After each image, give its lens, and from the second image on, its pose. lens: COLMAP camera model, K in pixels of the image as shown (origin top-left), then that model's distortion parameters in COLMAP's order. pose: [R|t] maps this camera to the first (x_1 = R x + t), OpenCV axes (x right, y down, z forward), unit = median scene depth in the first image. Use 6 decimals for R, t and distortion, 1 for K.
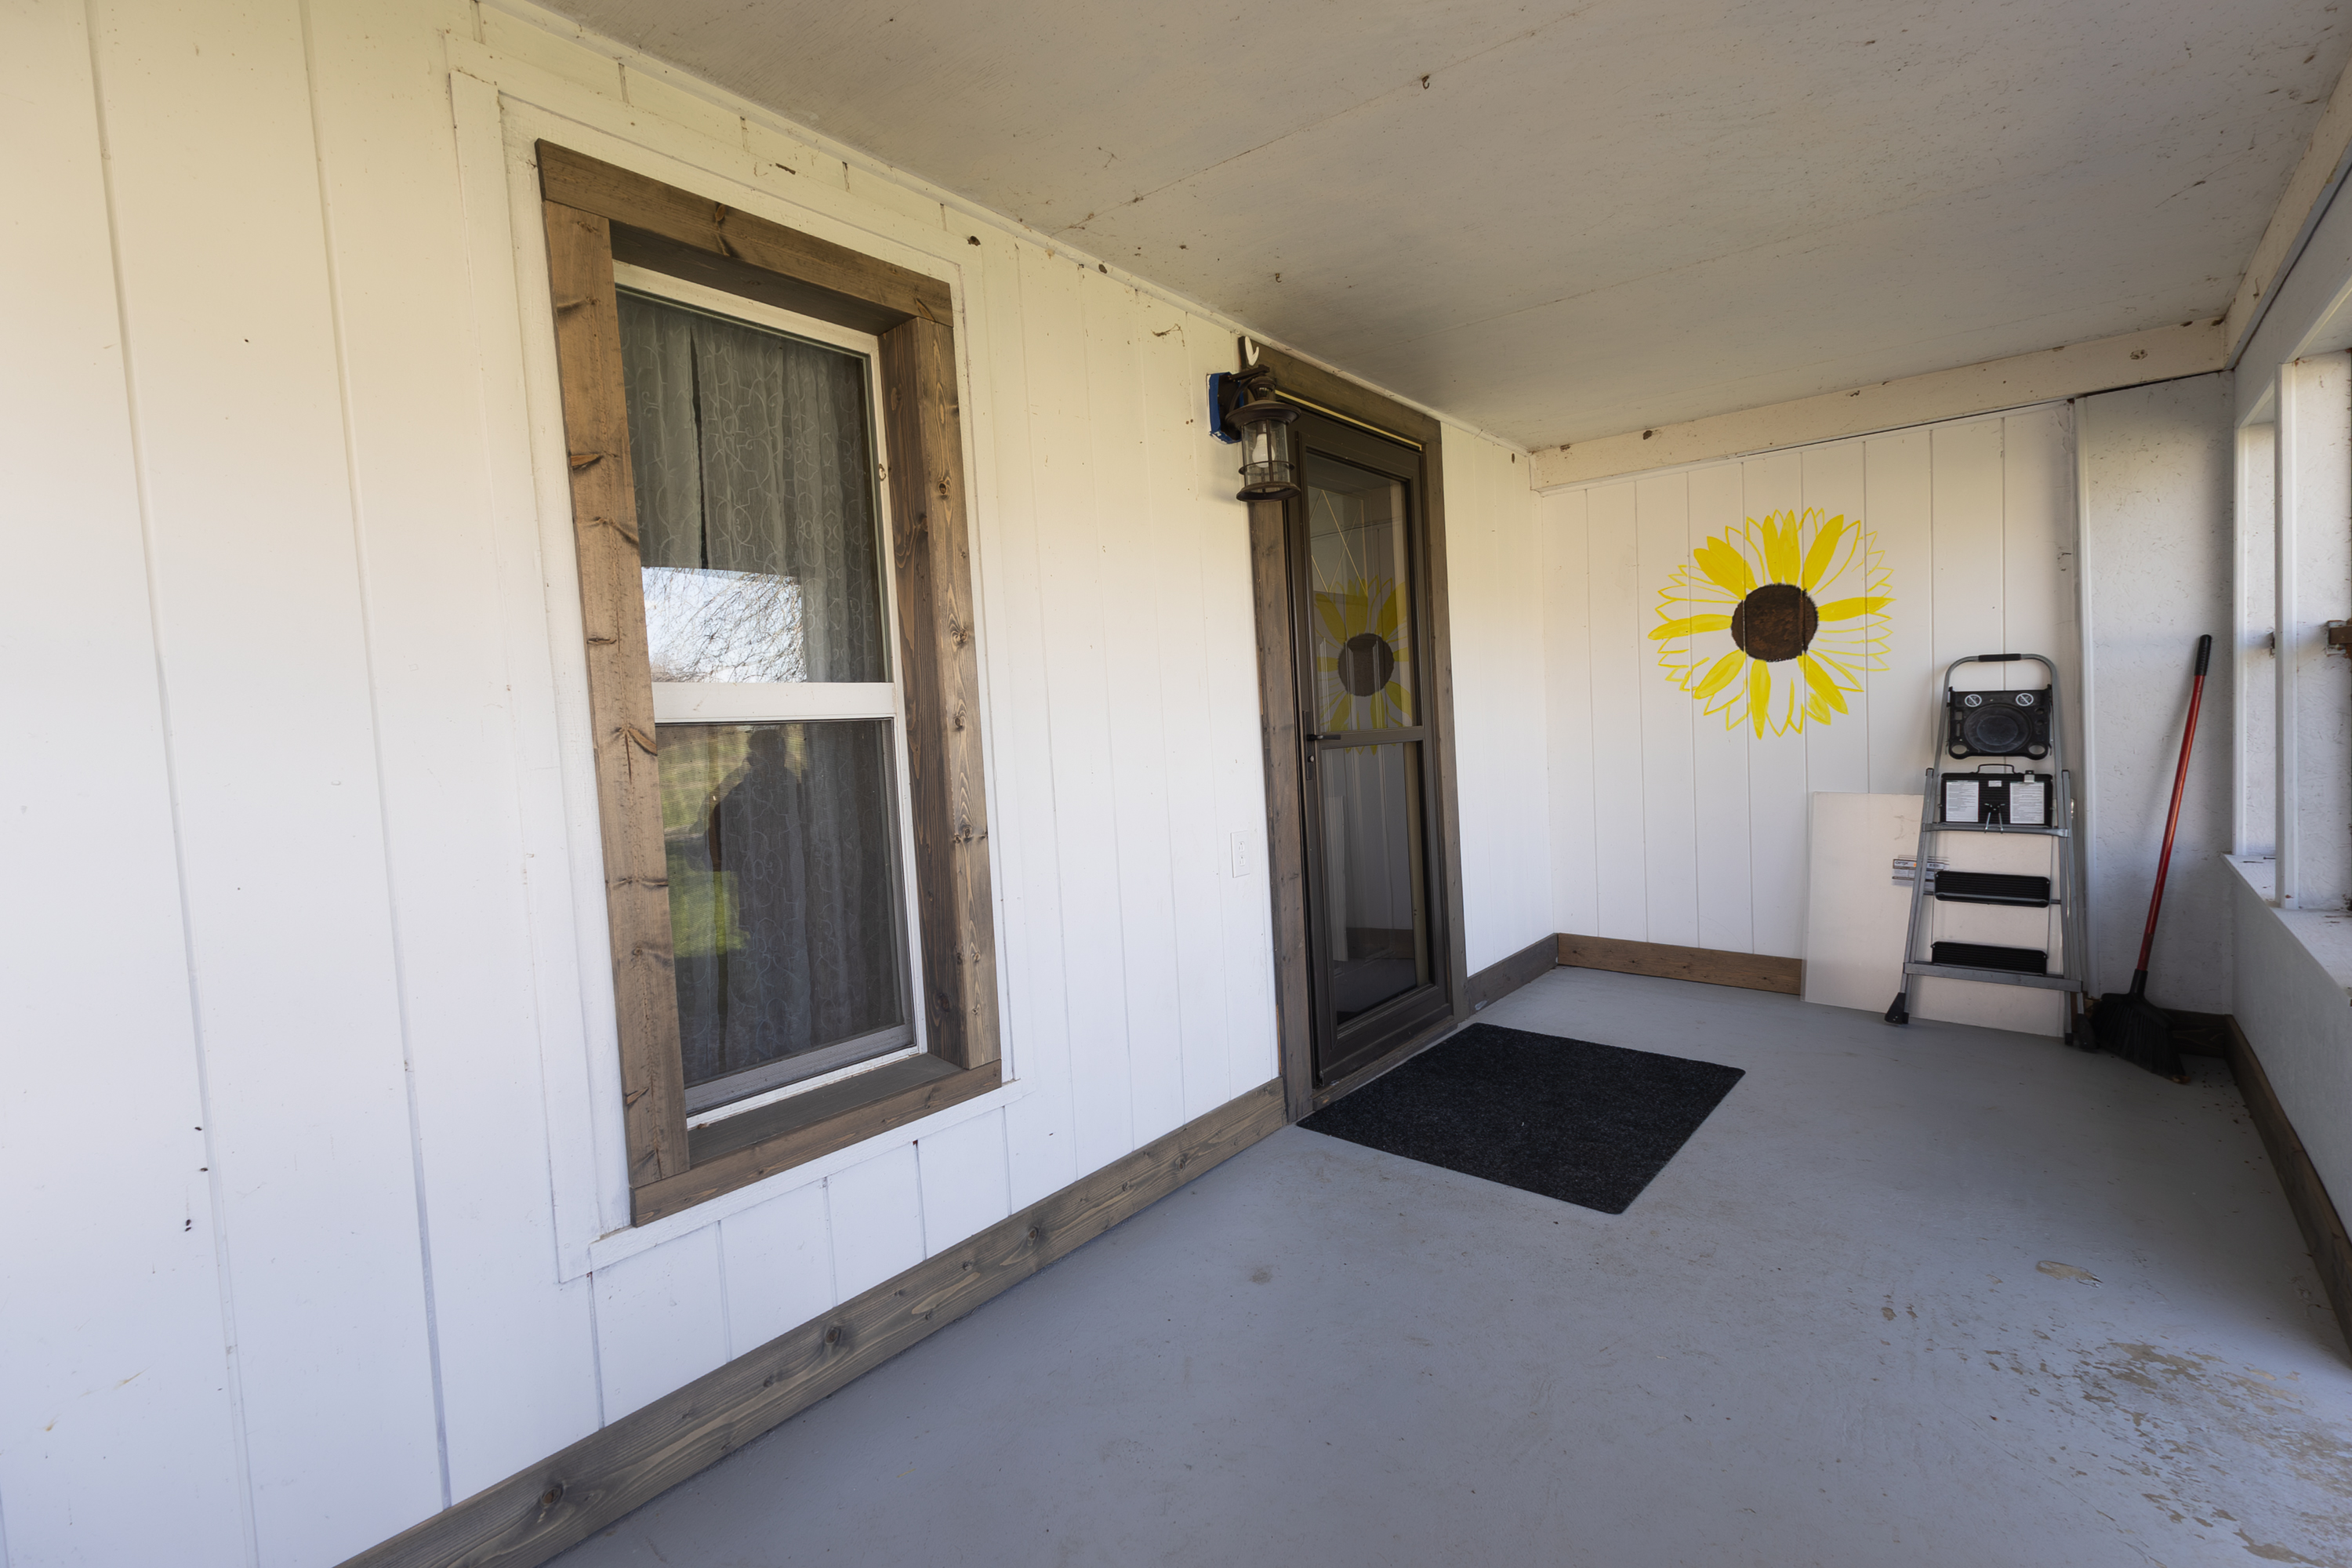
lens RADIAL K [[1089.4, 0, 1182.7], [0, 1089.4, 786.5], [0, 0, 1]] dist [0.005287, 0.000545]
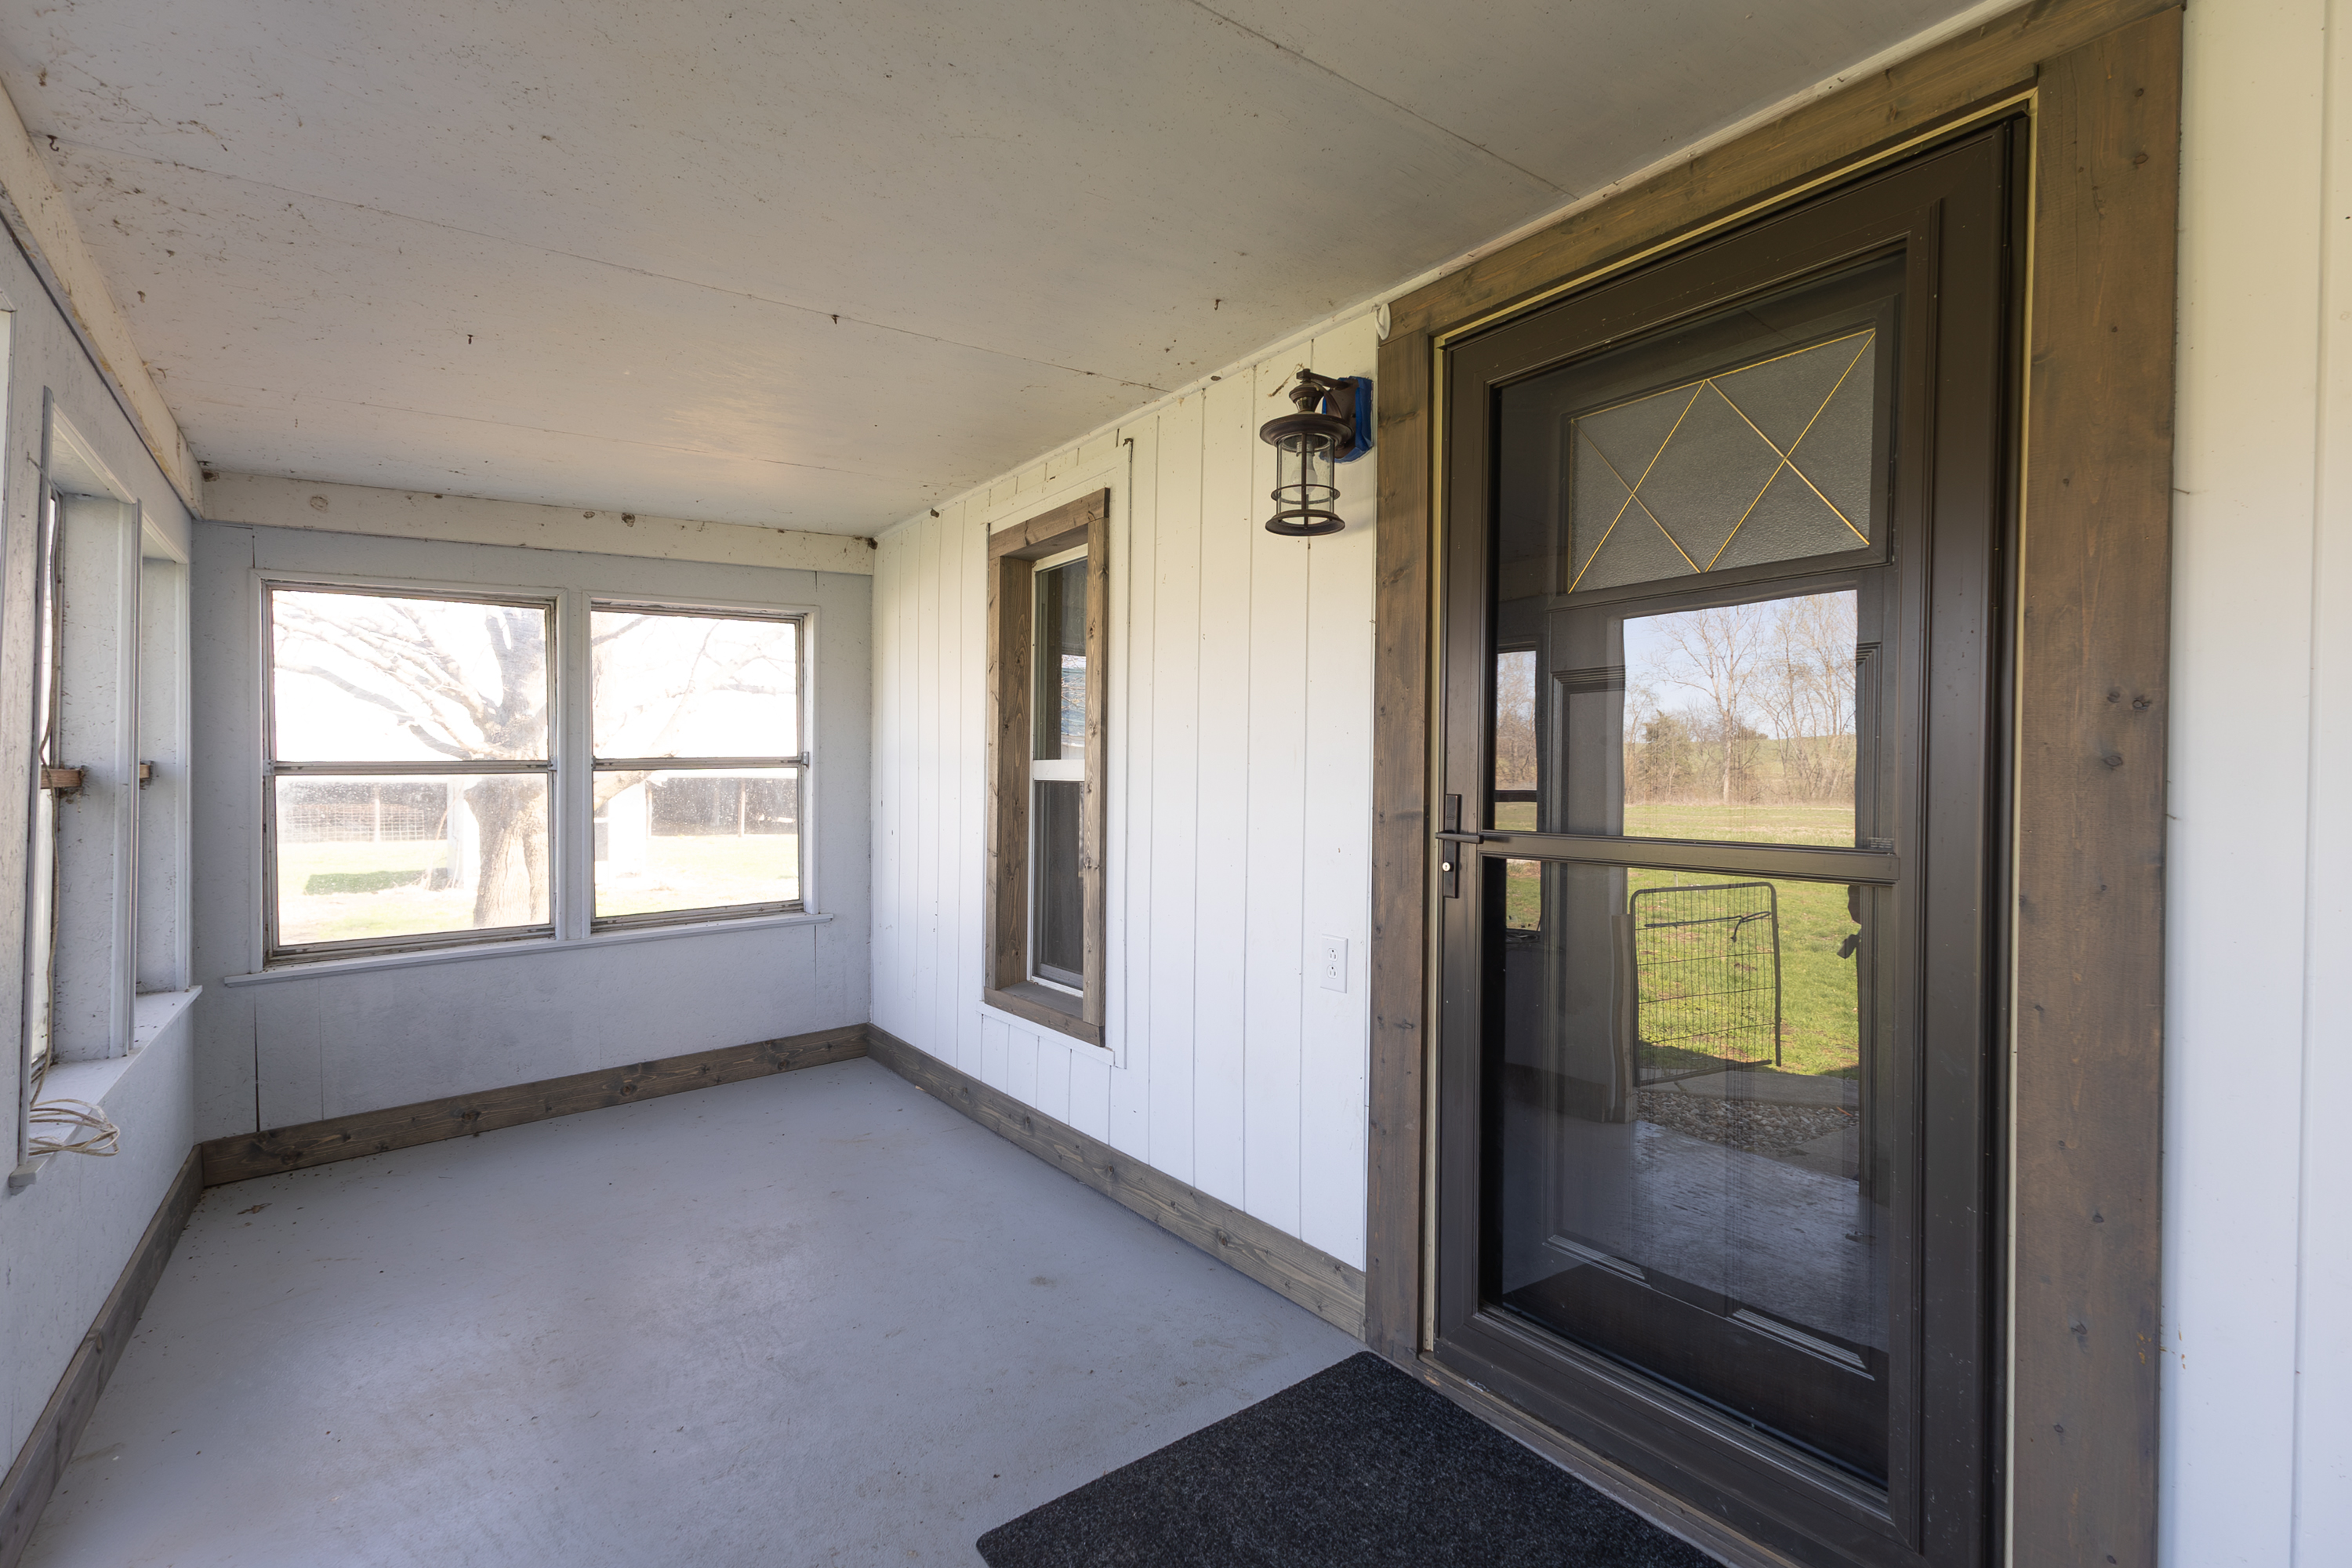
lens RADIAL K [[1089.4, 0, 1183.0], [0, 1089.4, 779.3], [0, 0, 1]] dist [0.005287, 0.000545]
pose [[-0.263185, 0.053249, -0.963275, 0.955799], [-0.039277, 0.997056, 0.065848, -0.139102], [0.963946, 0.055165, -0.260319, 1.212009]]
